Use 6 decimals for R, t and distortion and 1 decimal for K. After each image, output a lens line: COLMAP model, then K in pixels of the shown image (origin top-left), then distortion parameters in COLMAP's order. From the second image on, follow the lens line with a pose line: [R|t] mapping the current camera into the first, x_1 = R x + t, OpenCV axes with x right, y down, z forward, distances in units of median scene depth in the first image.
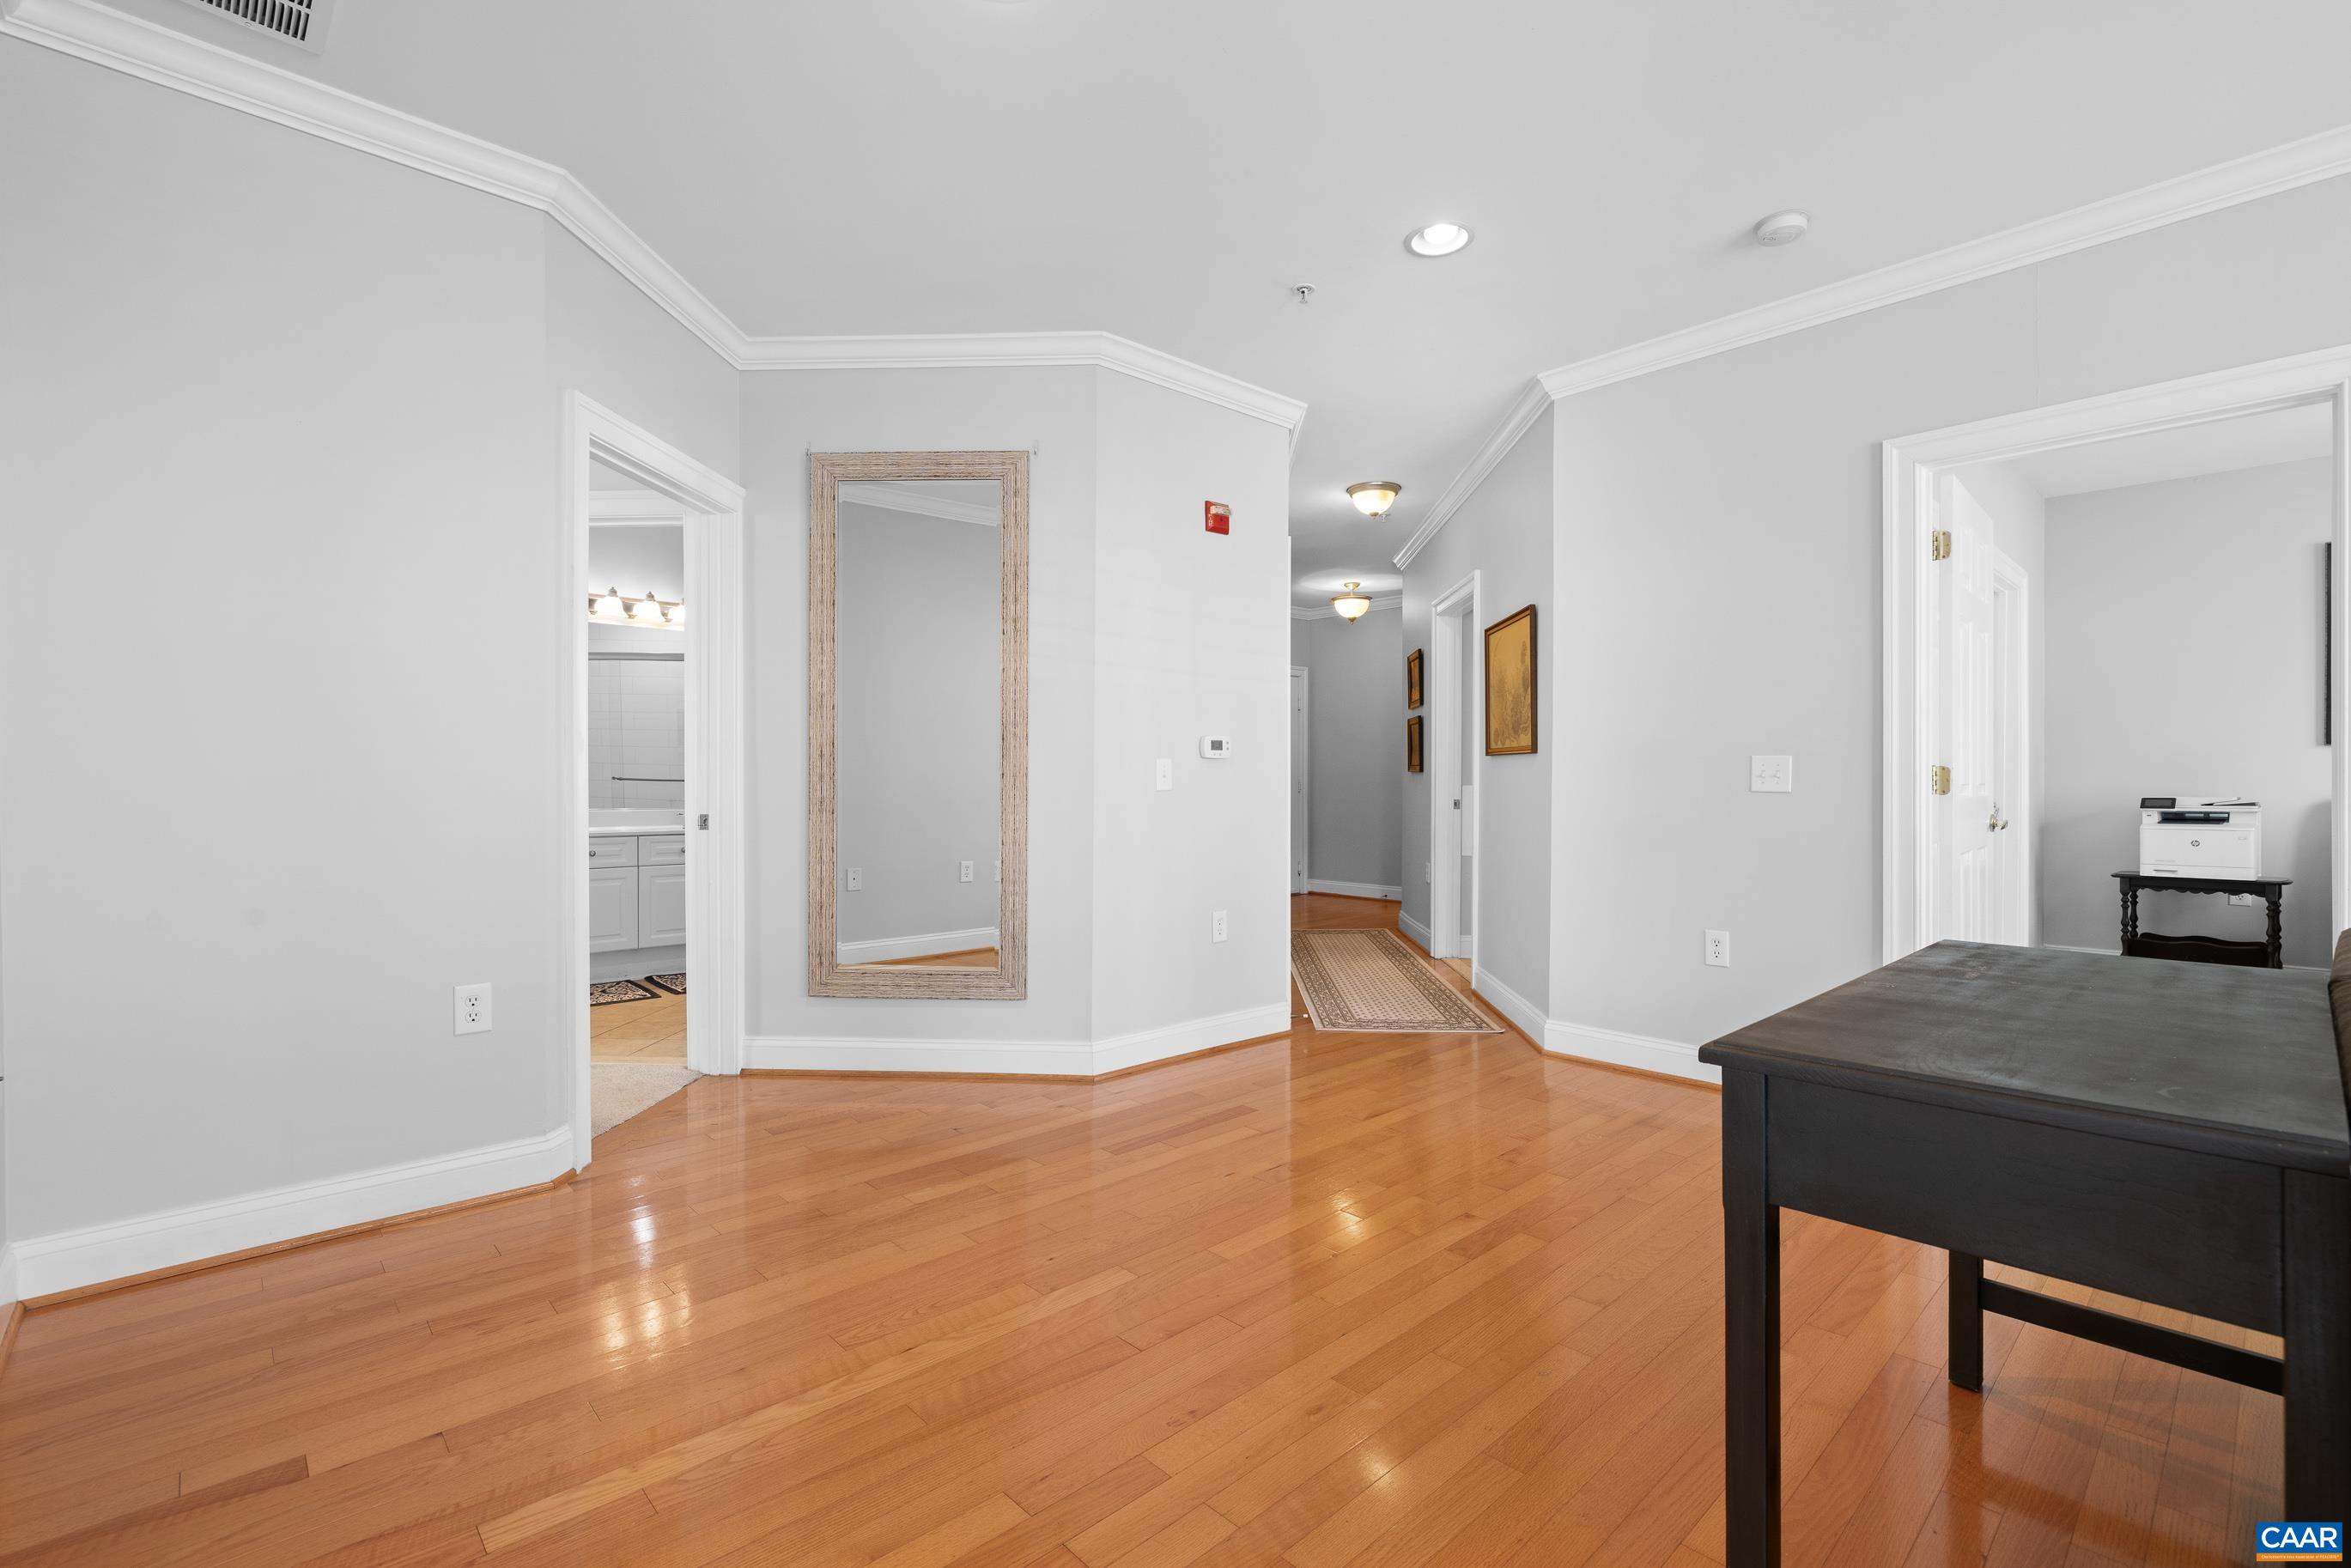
lens RADIAL K [[1053.8, 0, 1177.7], [0, 1053.8, 779.3], [0, 0, 1]] dist [-0.003831, 0.001890]
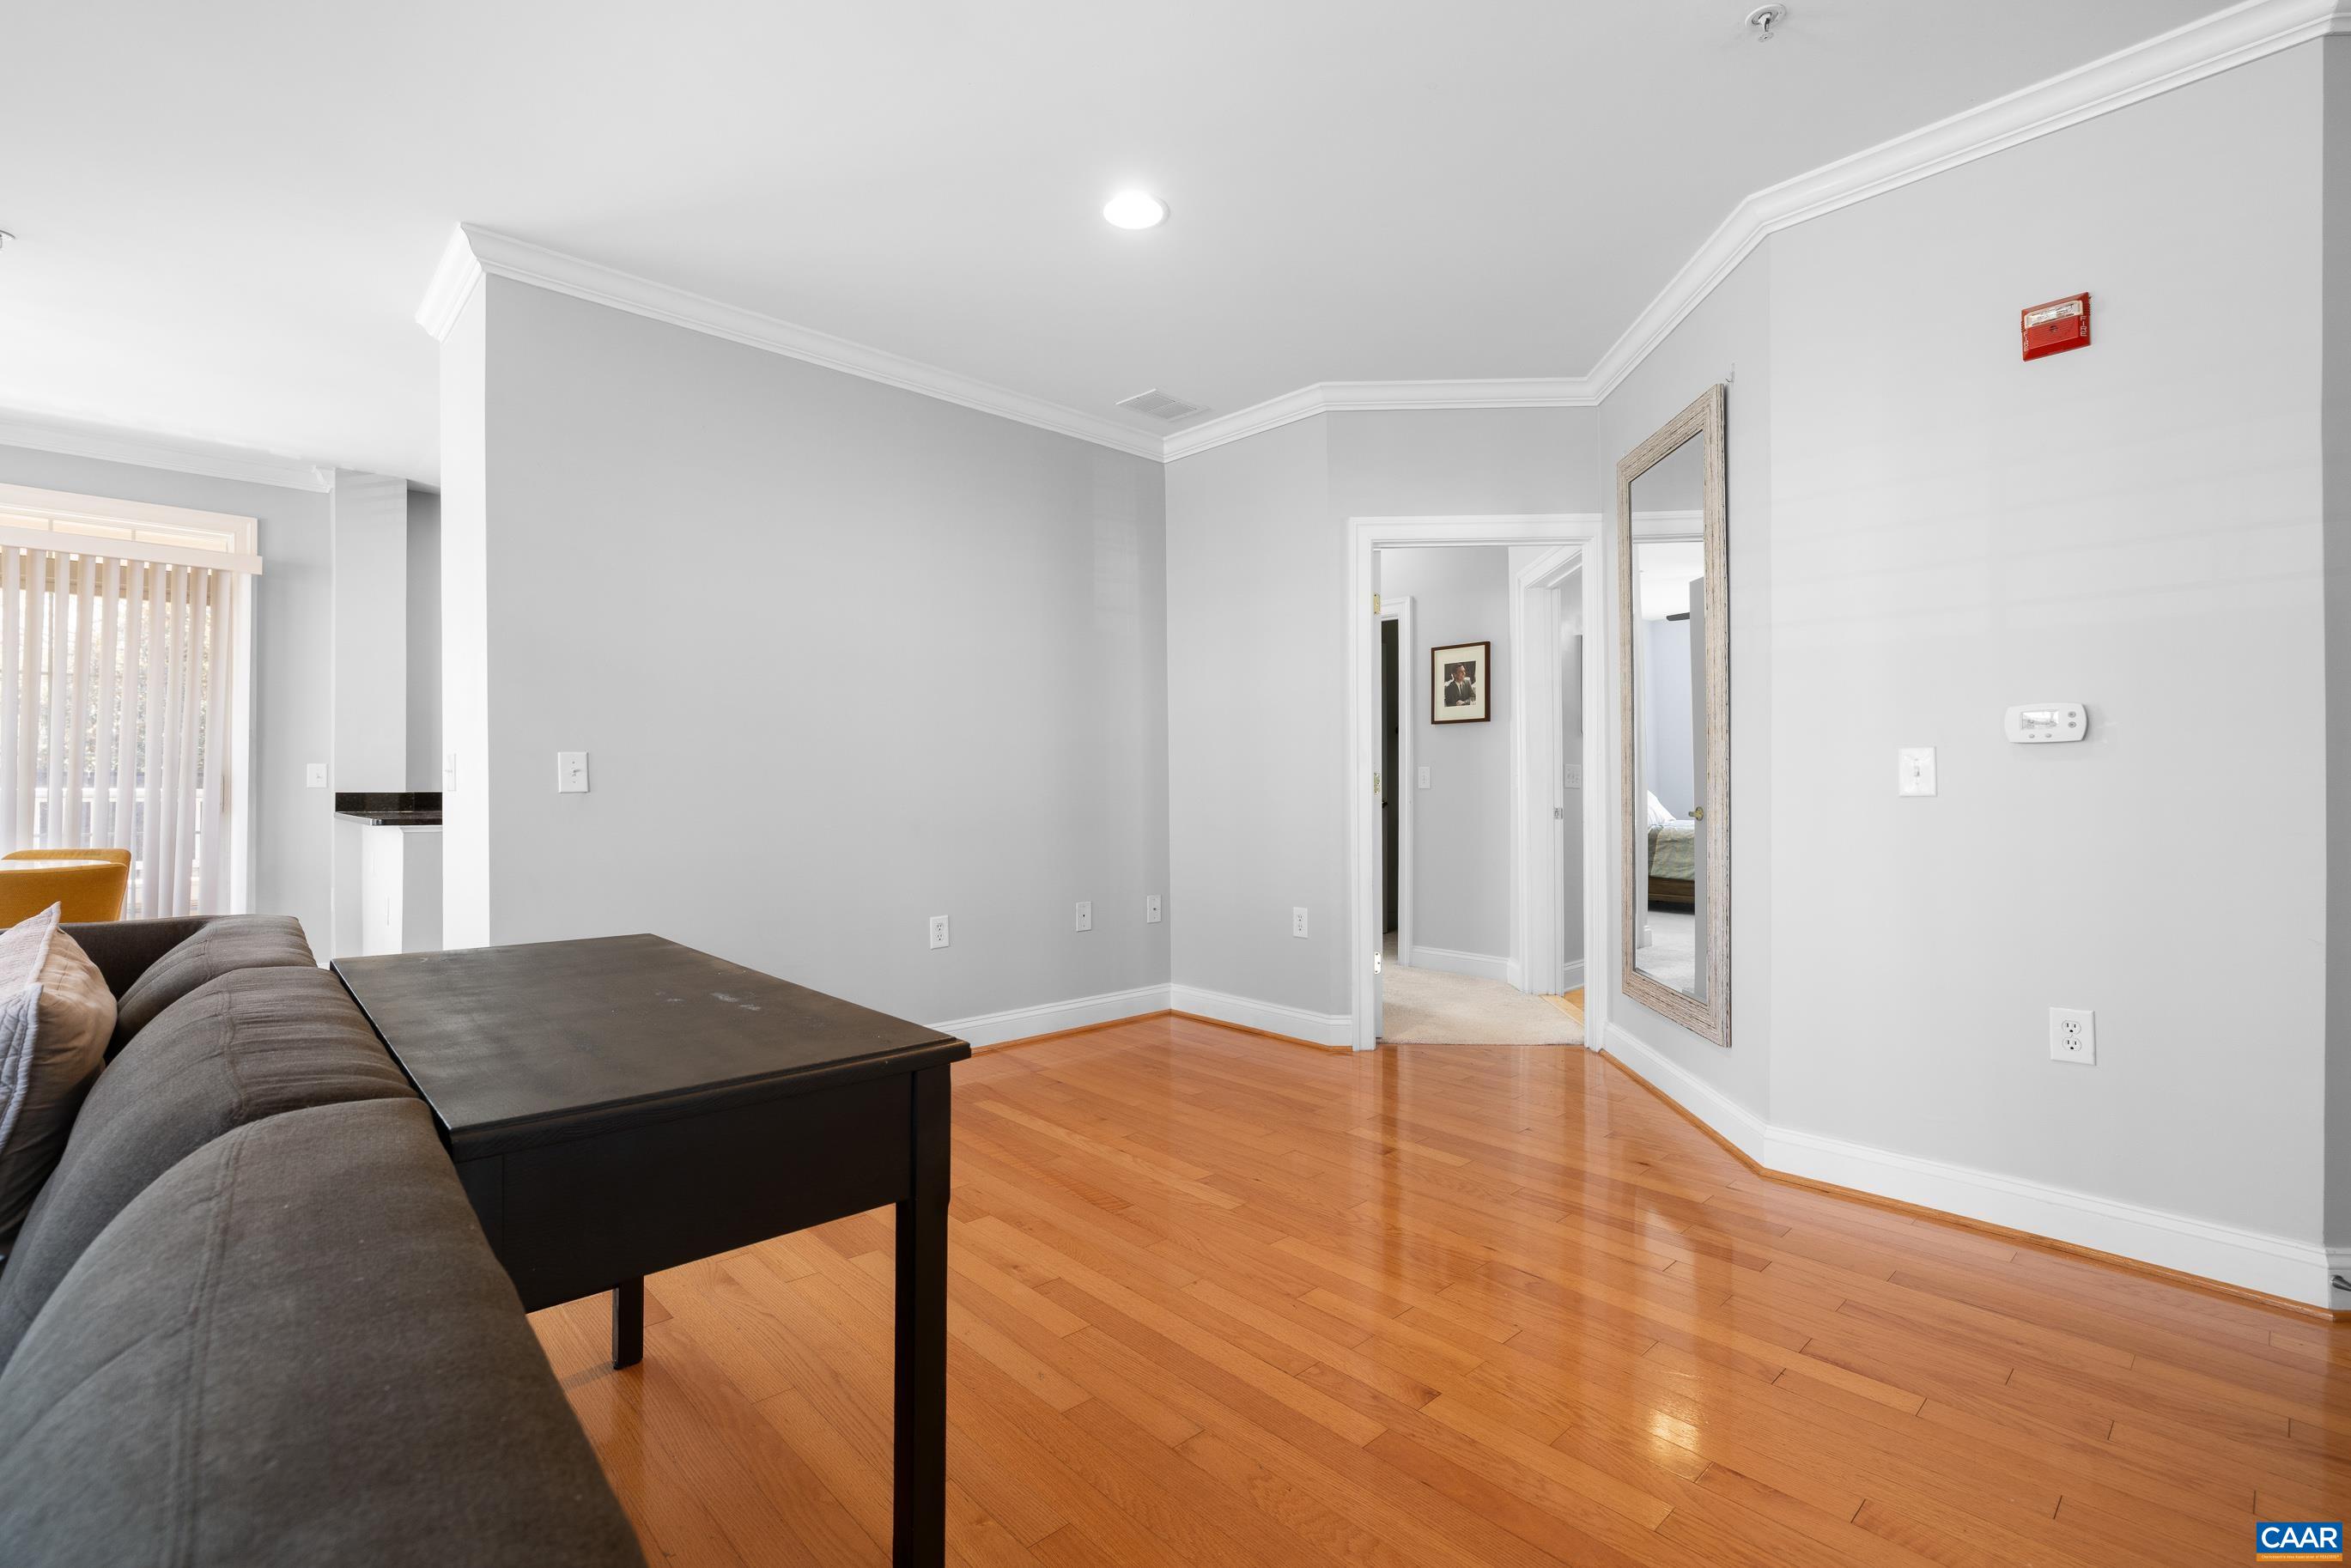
lens RADIAL K [[1053.8, 0, 1177.7], [0, 1053.8, 779.3], [0, 0, 1]] dist [-0.003831, 0.001890]
pose [[0.002798, -0.007706, -0.999966, 0.948791], [-0.001488, 0.999969, -0.007710, 0.009540], [0.999995, 0.001509, 0.002786, 0.796543]]
